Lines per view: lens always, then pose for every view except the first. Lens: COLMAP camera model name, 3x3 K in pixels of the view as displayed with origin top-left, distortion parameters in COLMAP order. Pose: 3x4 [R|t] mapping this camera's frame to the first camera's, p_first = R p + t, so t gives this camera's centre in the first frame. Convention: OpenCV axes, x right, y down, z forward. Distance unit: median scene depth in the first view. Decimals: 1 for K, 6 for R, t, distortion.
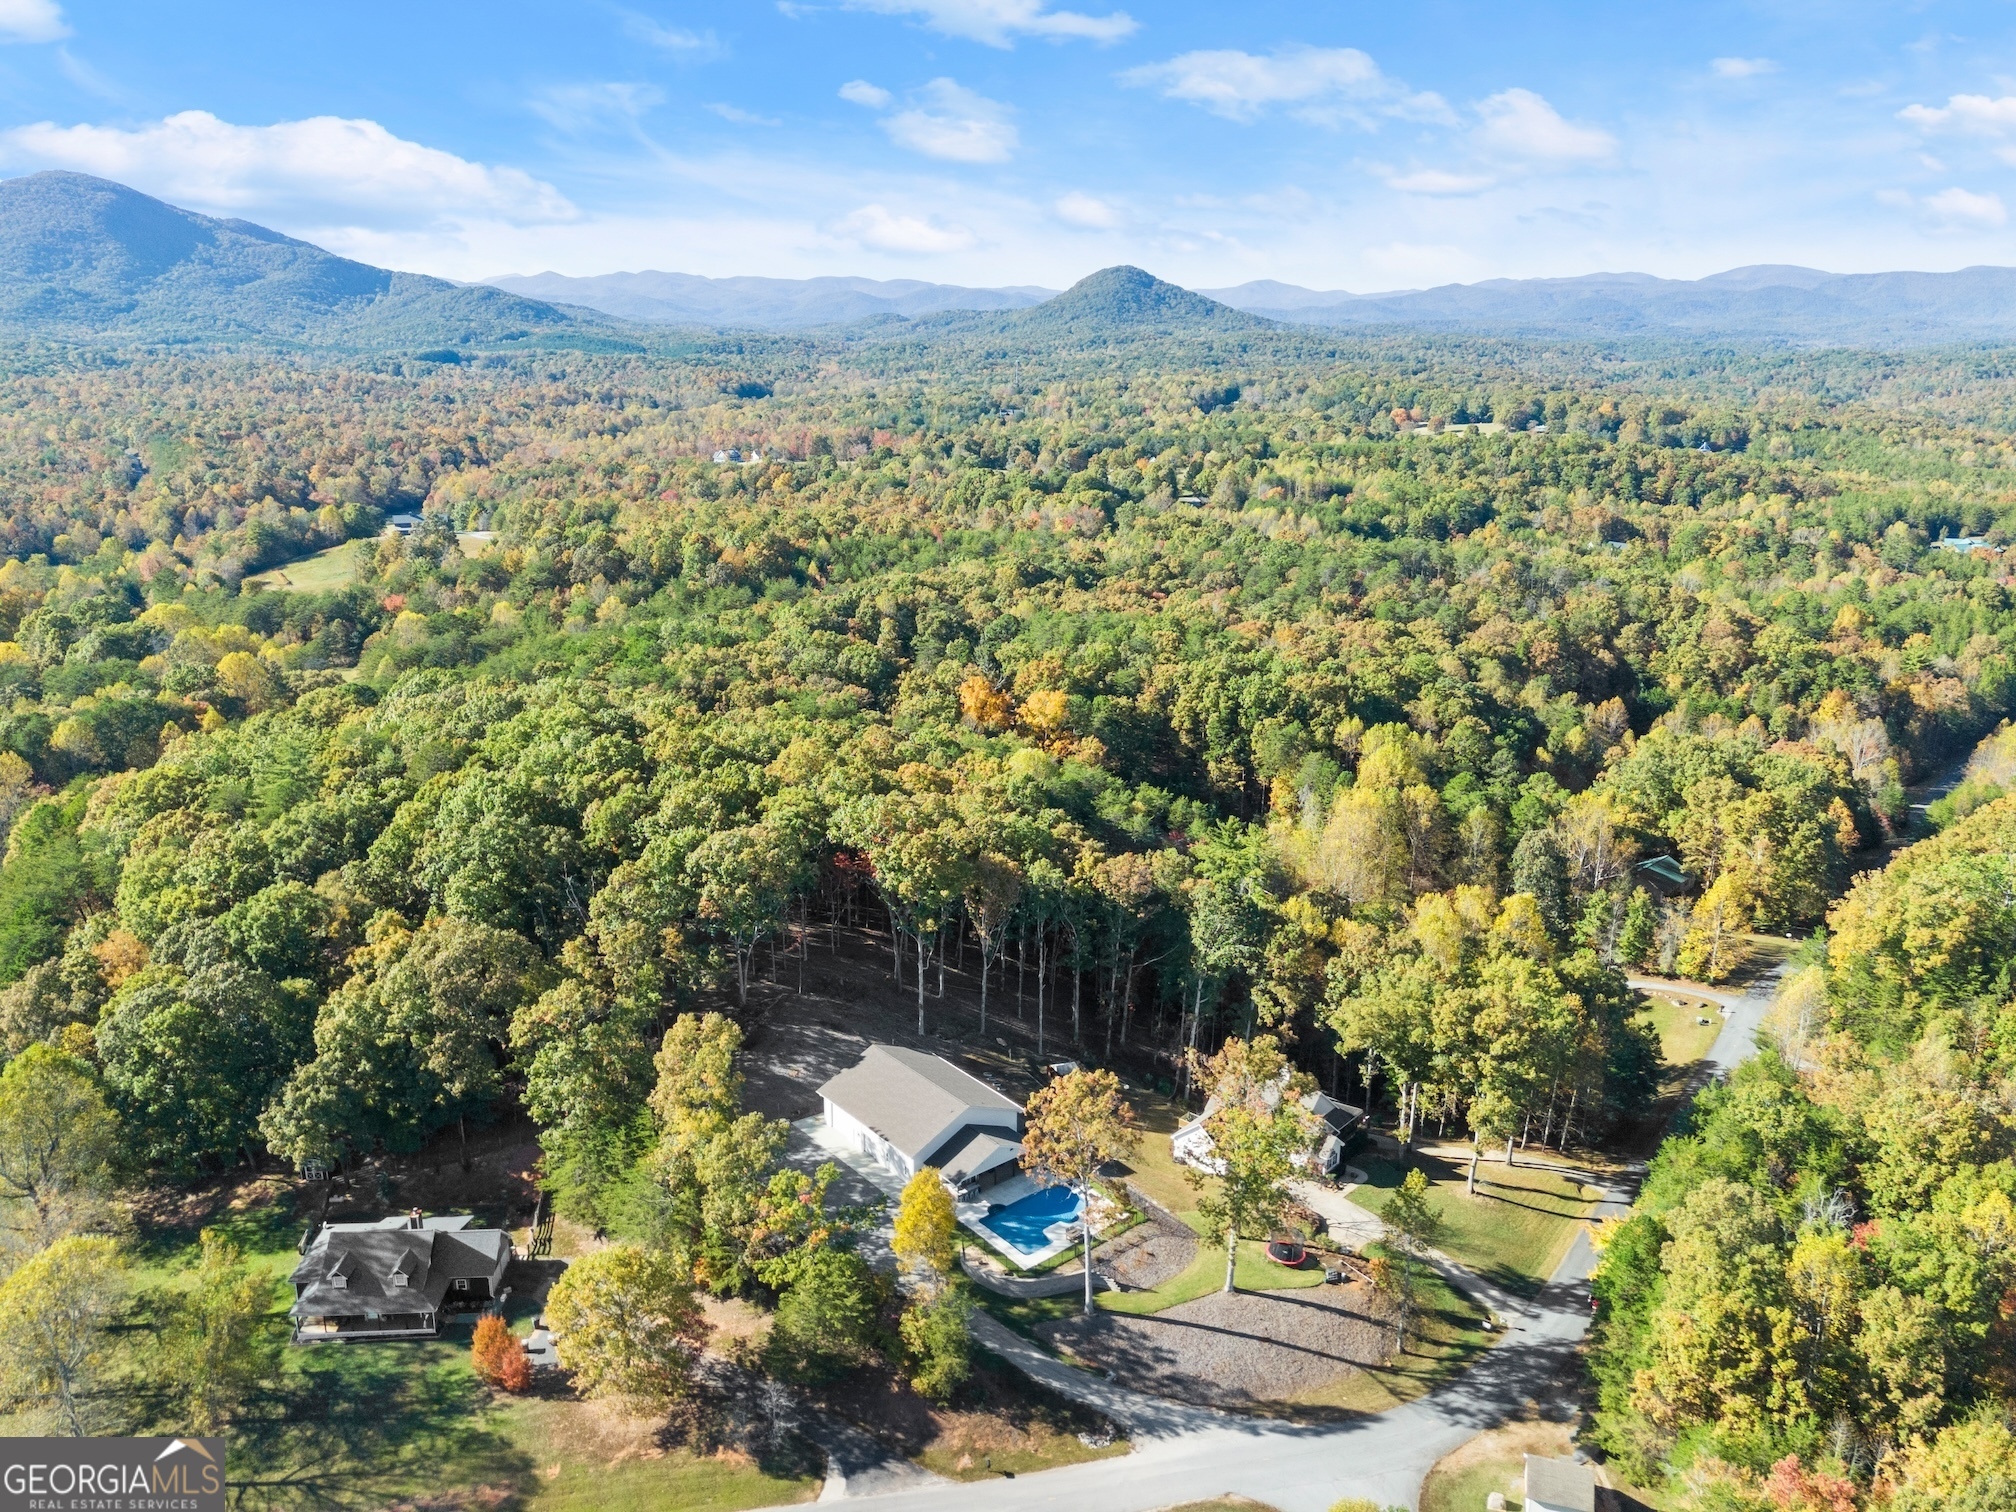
lens RADIAL K [[1514.7, 0, 997.9], [0, 1514.7, 754.8], [0, 0, 1]] dist [0.075214, -0.055232]
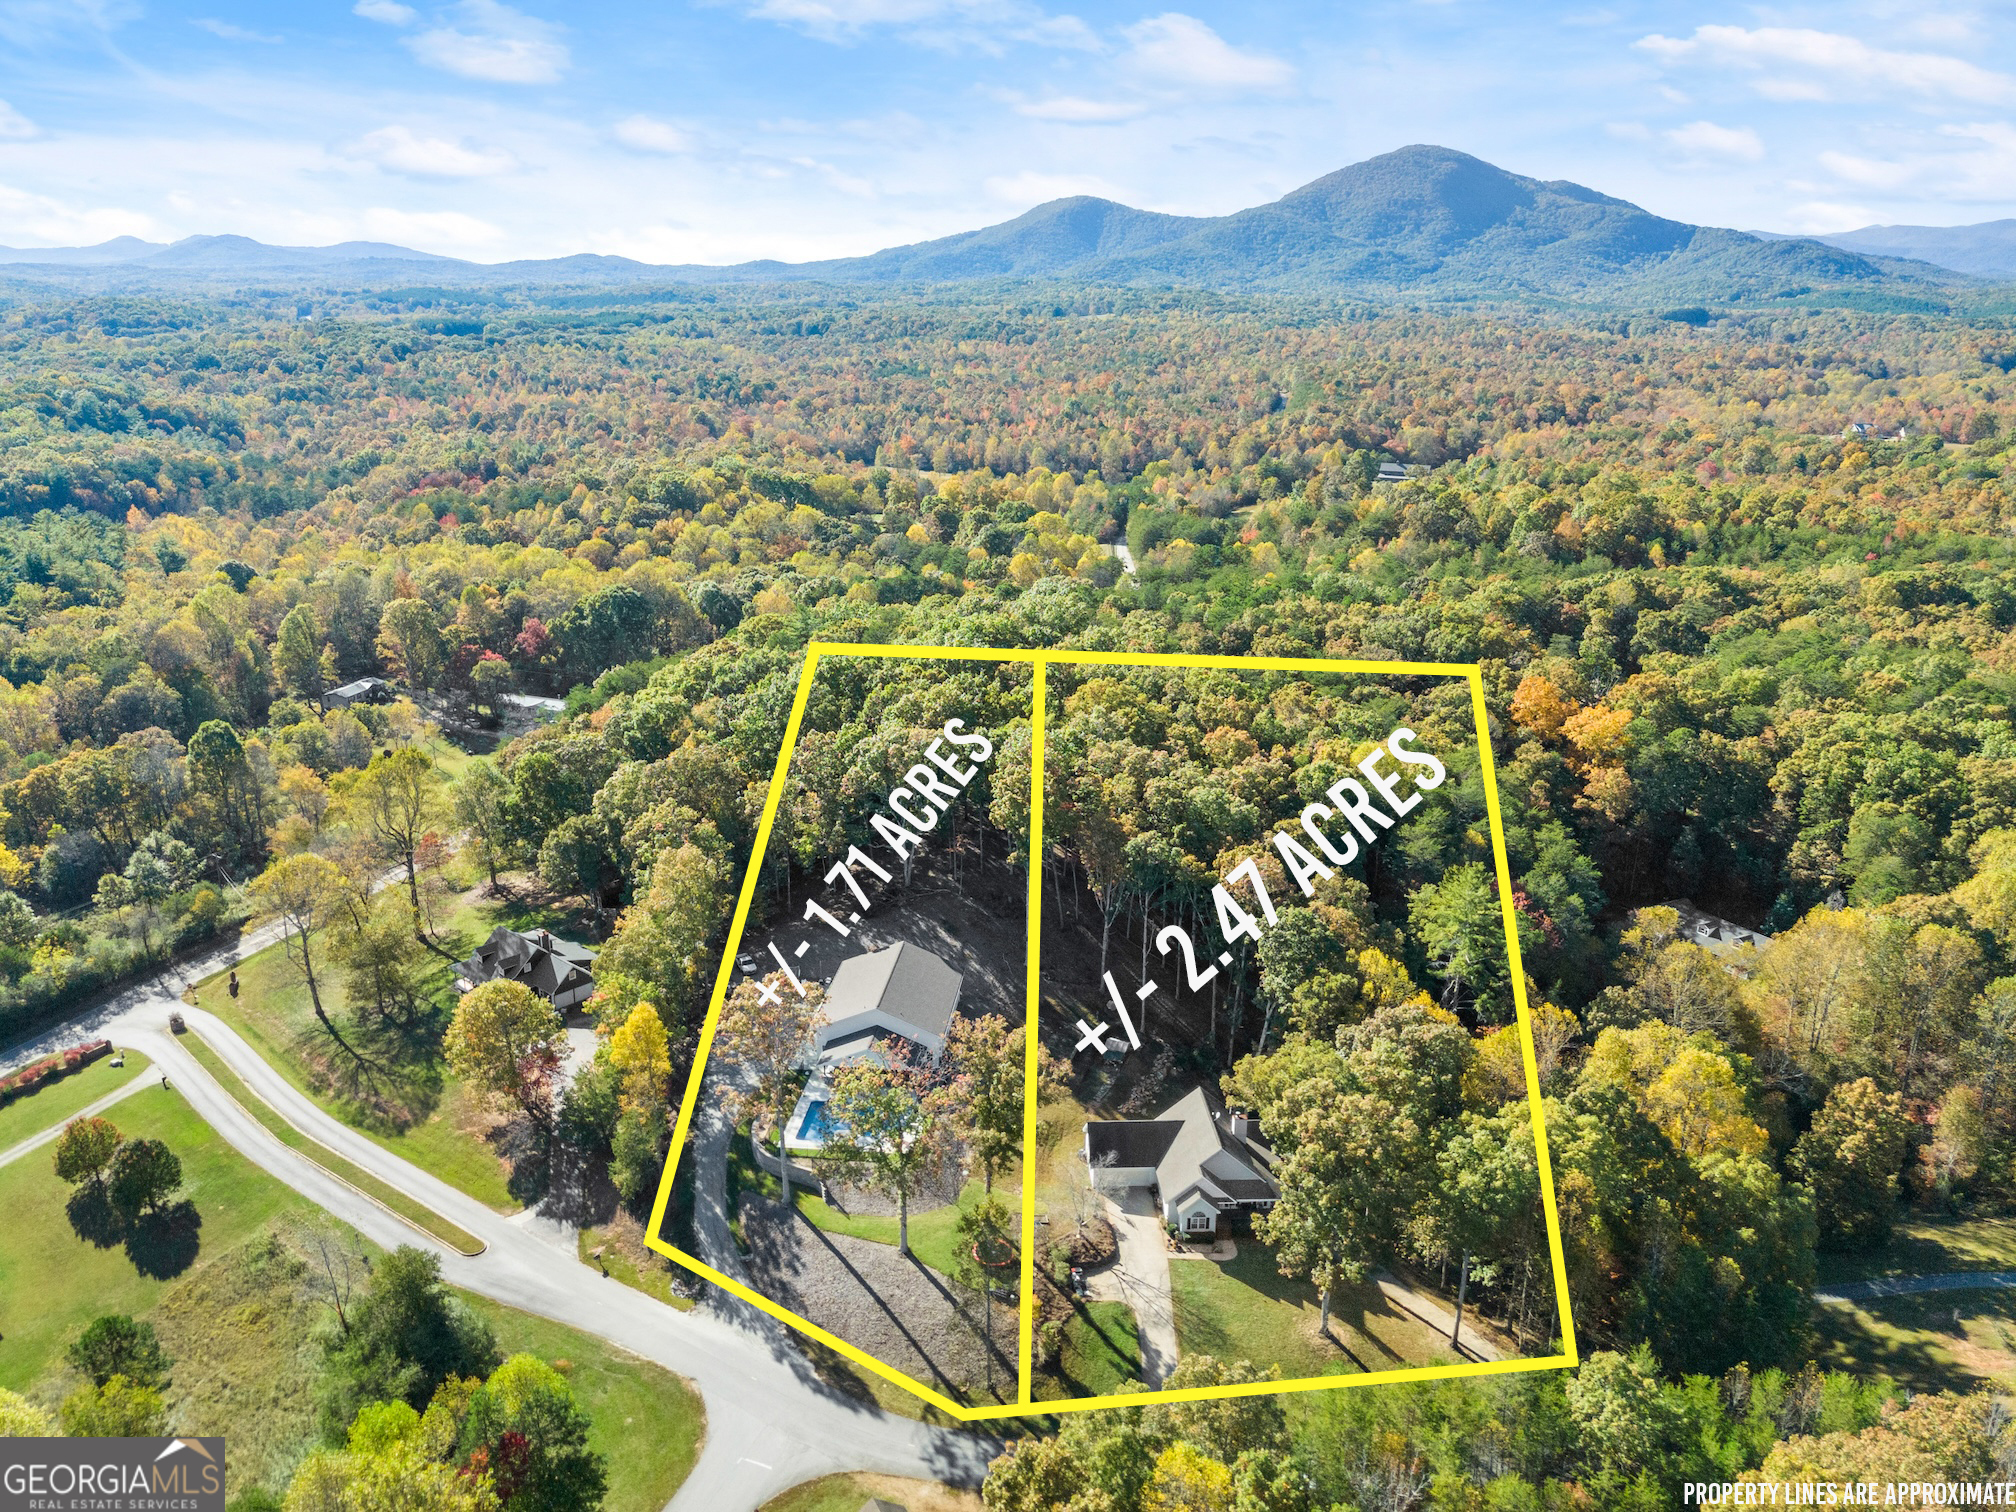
lens RADIAL K [[1514.7, 0, 997.9], [0, 1514.7, 754.8], [0, 0, 1]] dist [0.075214, -0.055232]
pose [[0.694956, 0.222441, -0.683781, 0.817588], [-0.205696, 0.972707, 0.107374, -0.080533], [0.689003, 0.066031, 0.721744, 0.319612]]
